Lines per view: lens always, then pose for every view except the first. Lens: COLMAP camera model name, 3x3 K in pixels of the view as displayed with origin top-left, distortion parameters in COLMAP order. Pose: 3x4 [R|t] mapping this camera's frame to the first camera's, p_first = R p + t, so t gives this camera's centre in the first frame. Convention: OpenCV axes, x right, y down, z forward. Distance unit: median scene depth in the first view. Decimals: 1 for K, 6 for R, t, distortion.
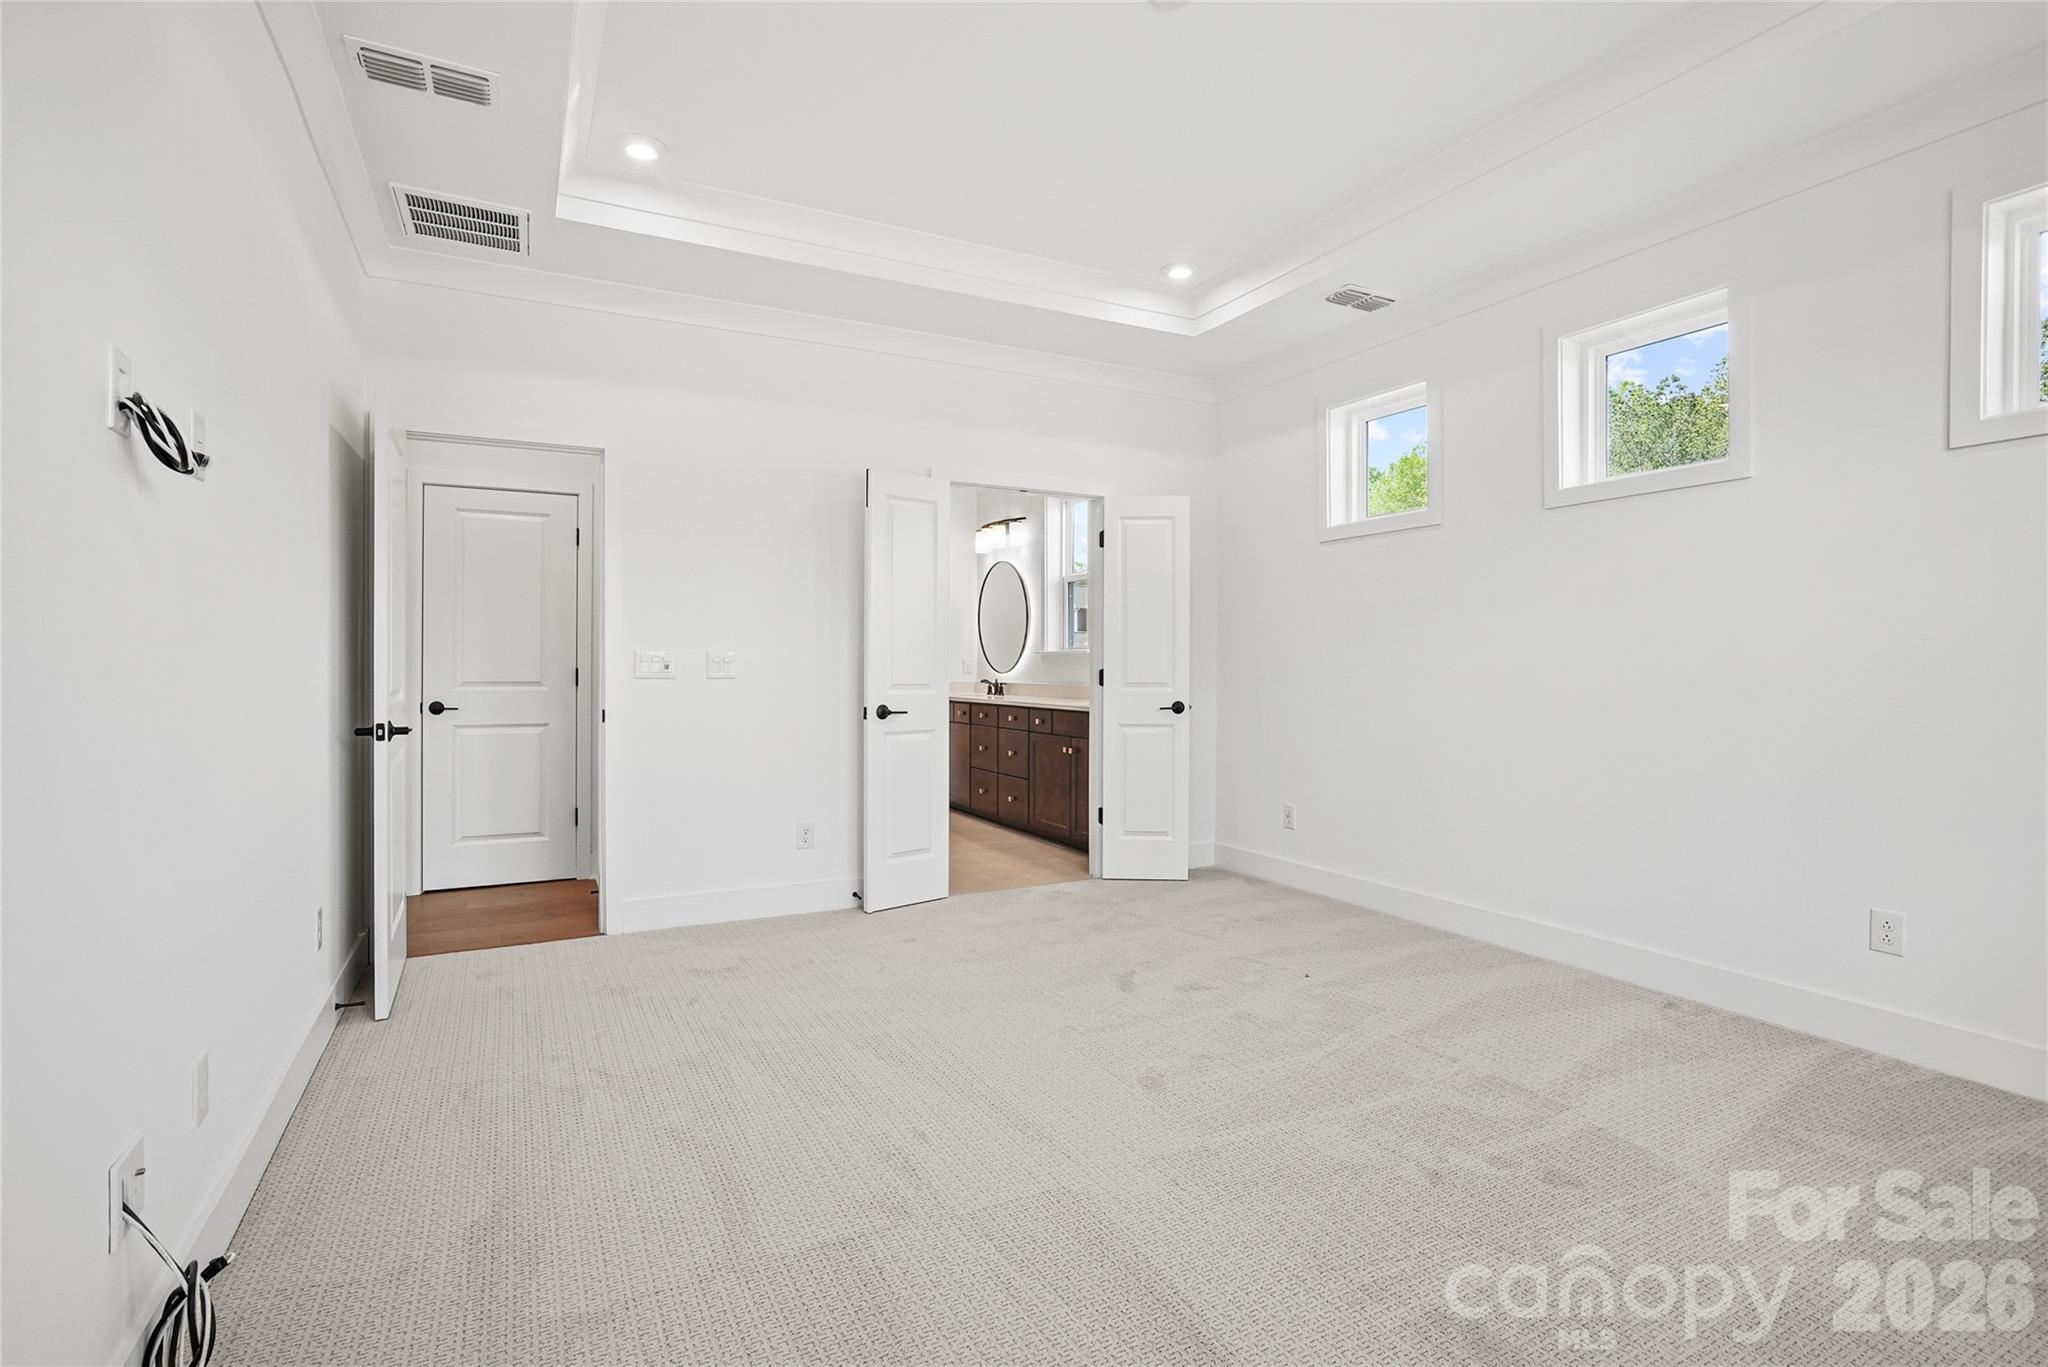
lens RADIAL K [[975.6, 0, 1020.5], [0, 975.6, 656.6], [0, 0, 1]] dist [-0.021276, 0.000505]
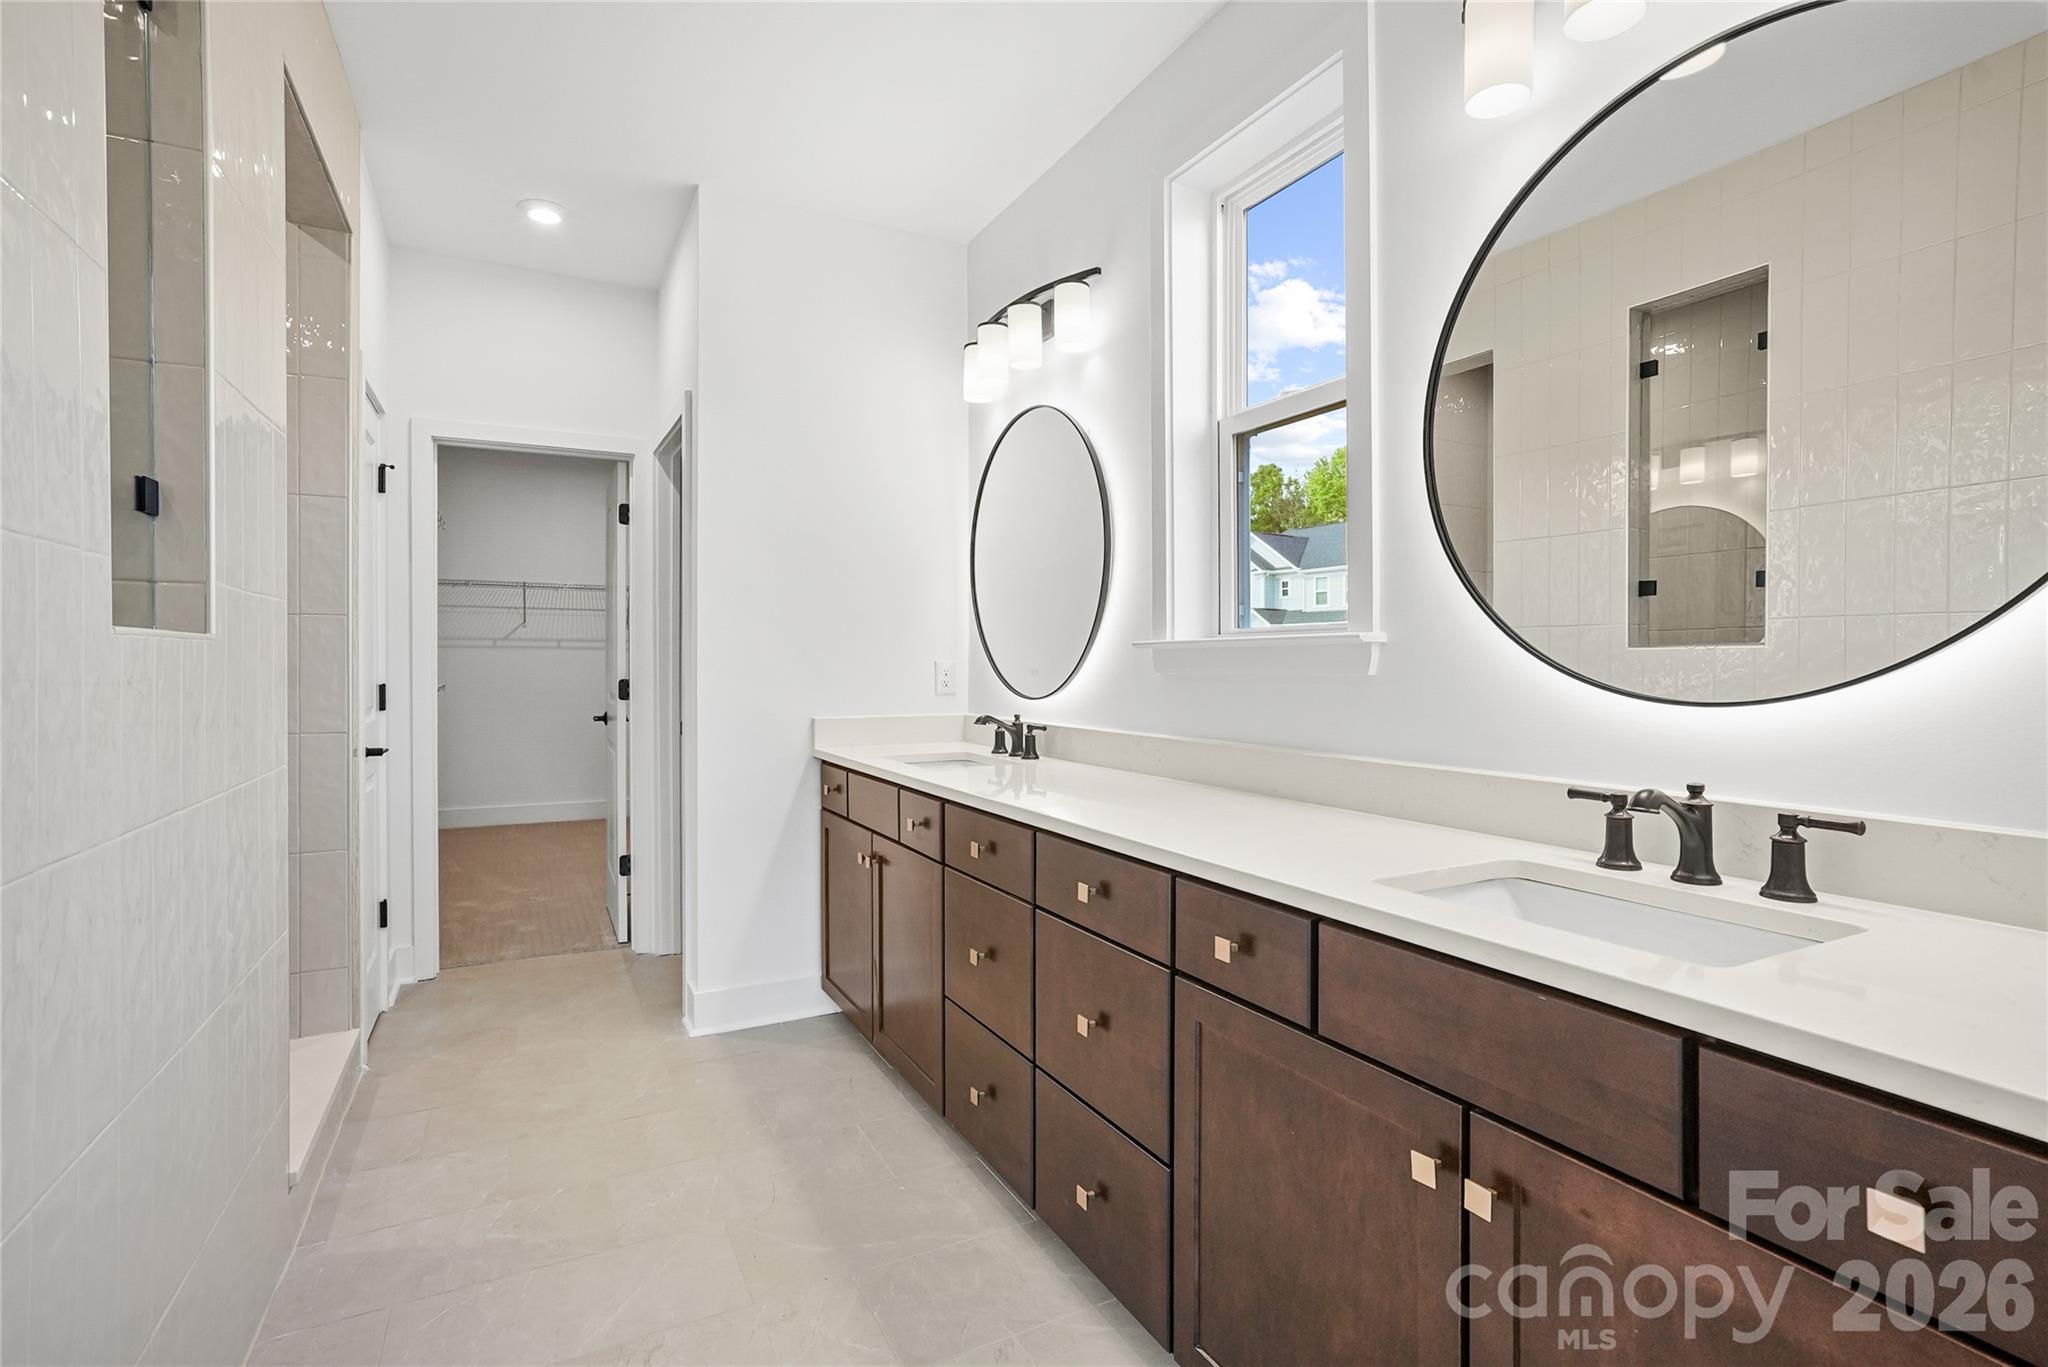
lens RADIAL K [[975.6, 0, 1020.5], [0, 975.6, 656.6], [0, 0, 1]] dist [-0.021276, 0.000505]
pose [[0.999995, 0.002784, -0.001150, -0.024009], [-0.002781, 0.999993, 0.002636, -0.000579], [0.001158, -0.002632, 0.999996, 0.646558]]
